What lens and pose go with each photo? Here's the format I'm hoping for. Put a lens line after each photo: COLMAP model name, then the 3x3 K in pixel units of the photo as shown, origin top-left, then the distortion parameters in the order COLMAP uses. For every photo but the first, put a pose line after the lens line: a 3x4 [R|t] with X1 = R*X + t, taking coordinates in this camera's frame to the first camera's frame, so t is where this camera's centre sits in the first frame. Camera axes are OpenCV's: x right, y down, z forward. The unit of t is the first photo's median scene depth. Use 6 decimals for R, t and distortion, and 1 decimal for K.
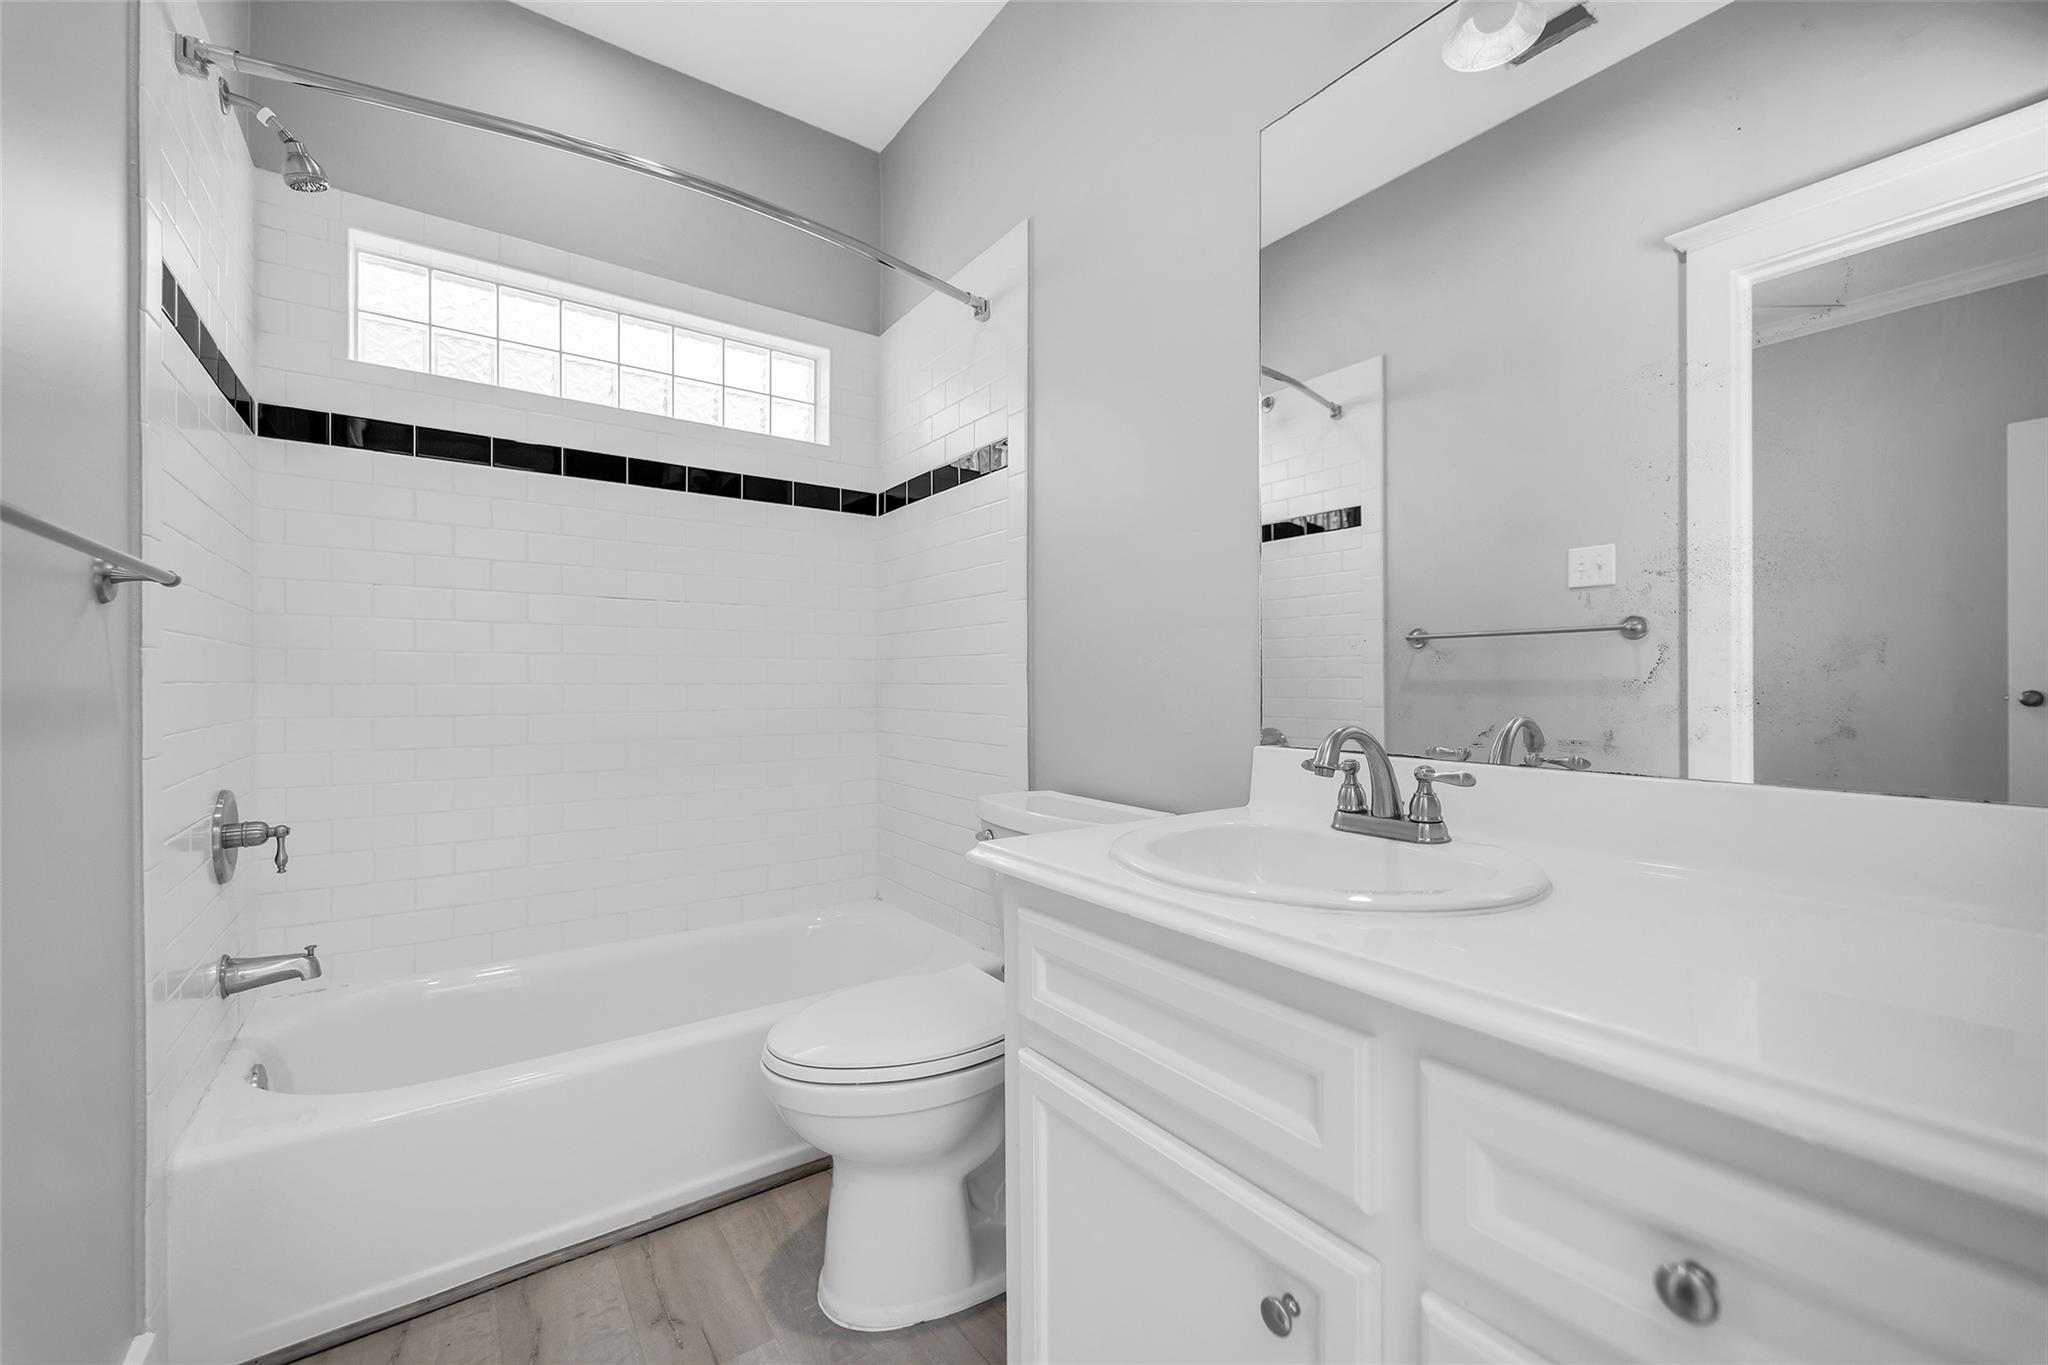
lens RADIAL K [[835.0, 0, 1019.4], [0, 835.0, 680.4], [0, 0, 1]] dist [-0.002062, -0.000357]
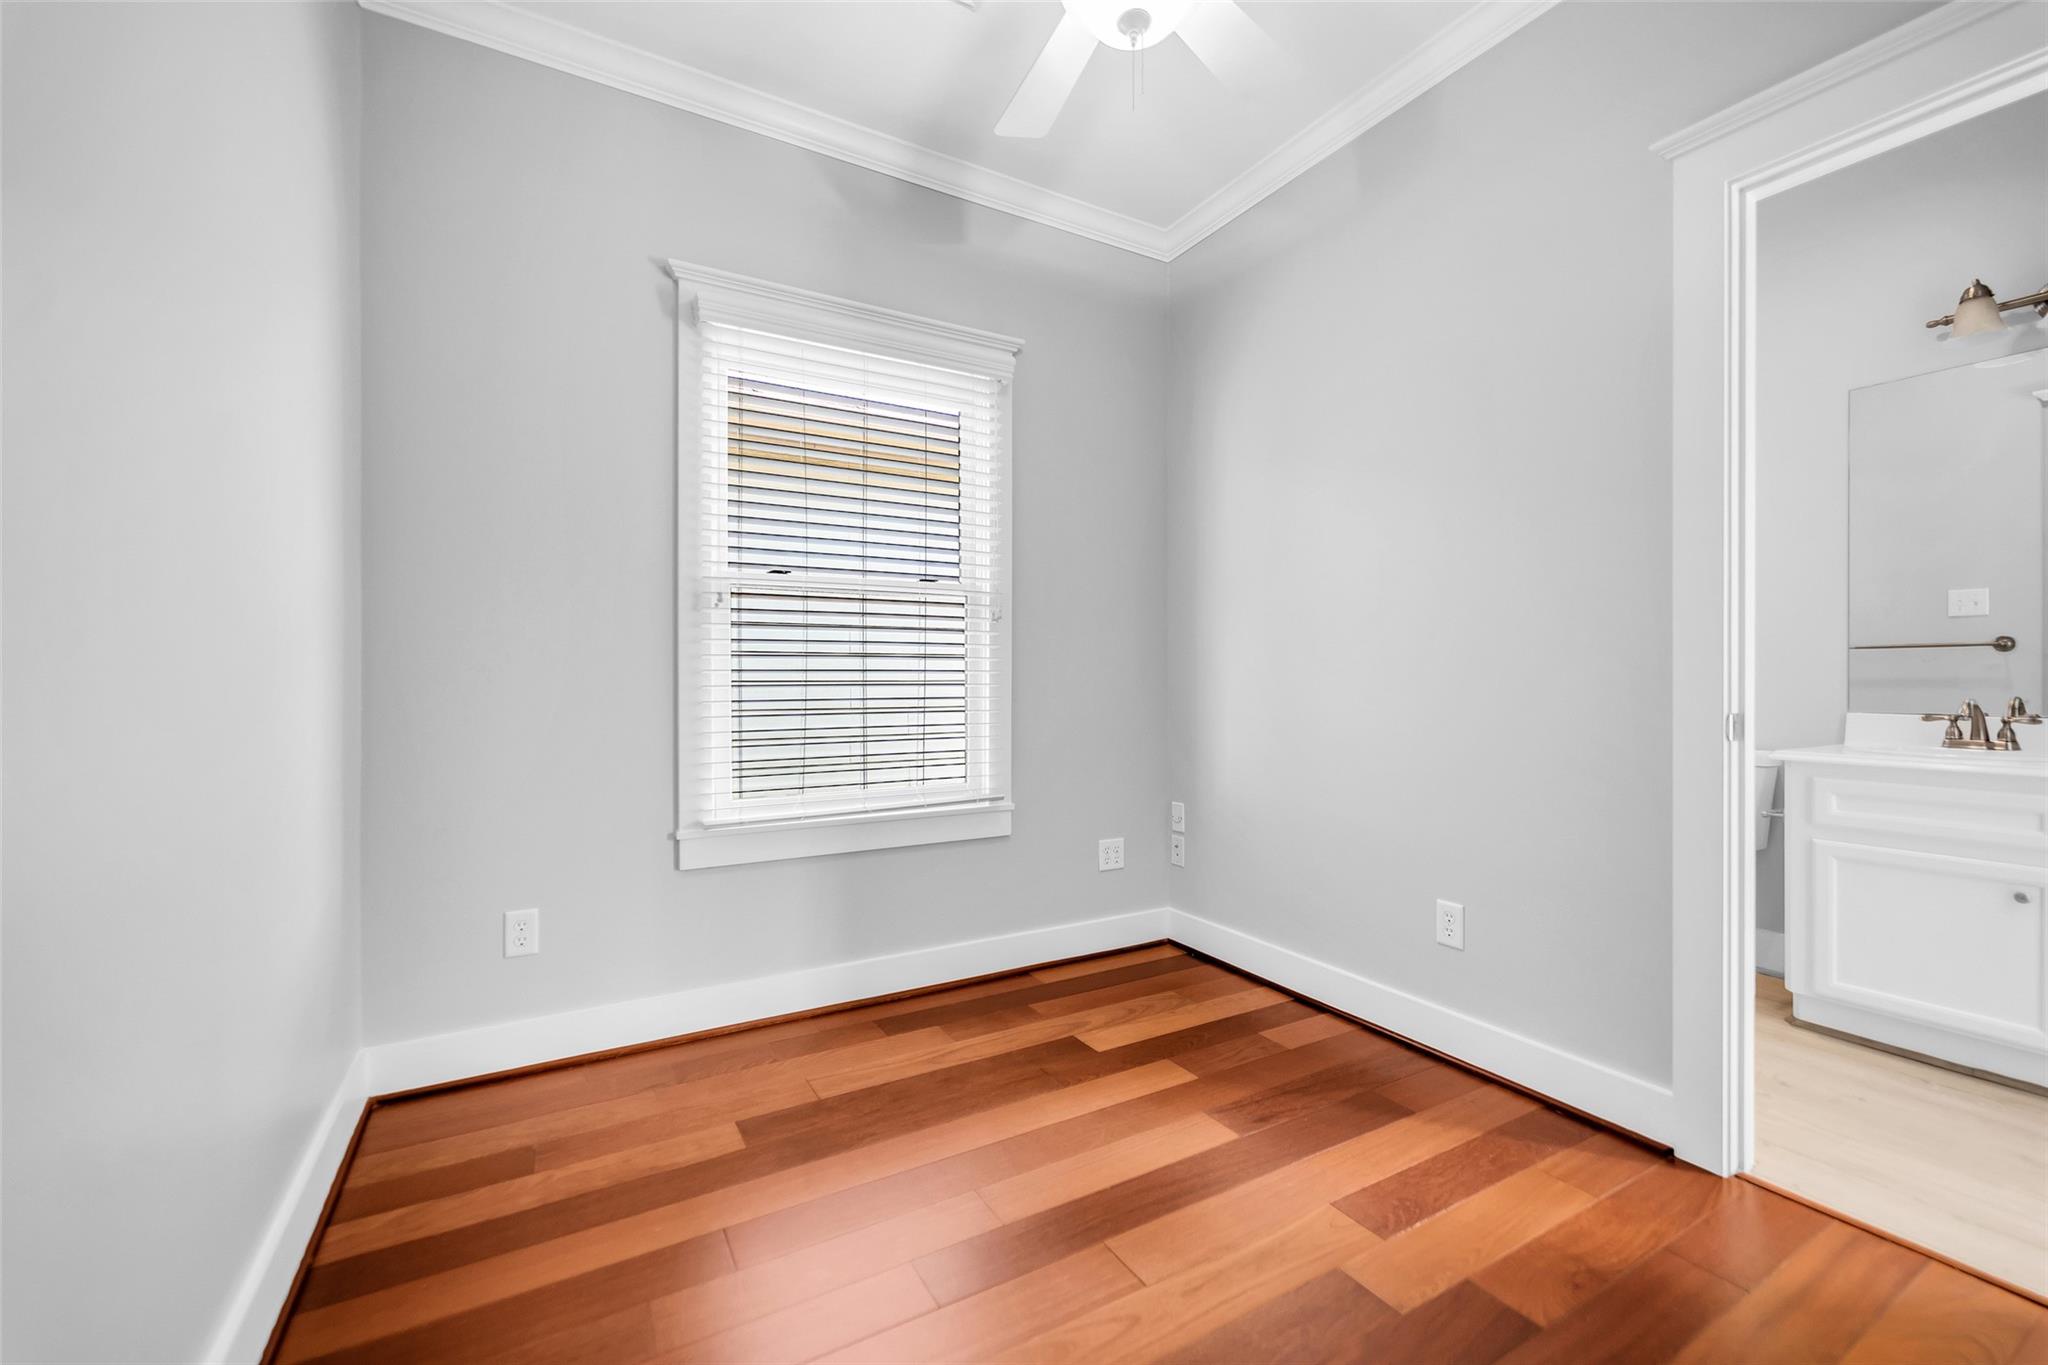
lens RADIAL K [[835.0, 0, 1027.3], [0, 835.0, 681.4], [0, 0, 1]] dist [-0.002062, -0.000357]
pose [[0.994507, 0.003183, -0.104618, -1.074596], [-0.002474, 0.999973, 0.006907, -0.001501], [0.104637, -0.006610, 0.994489, -0.852255]]
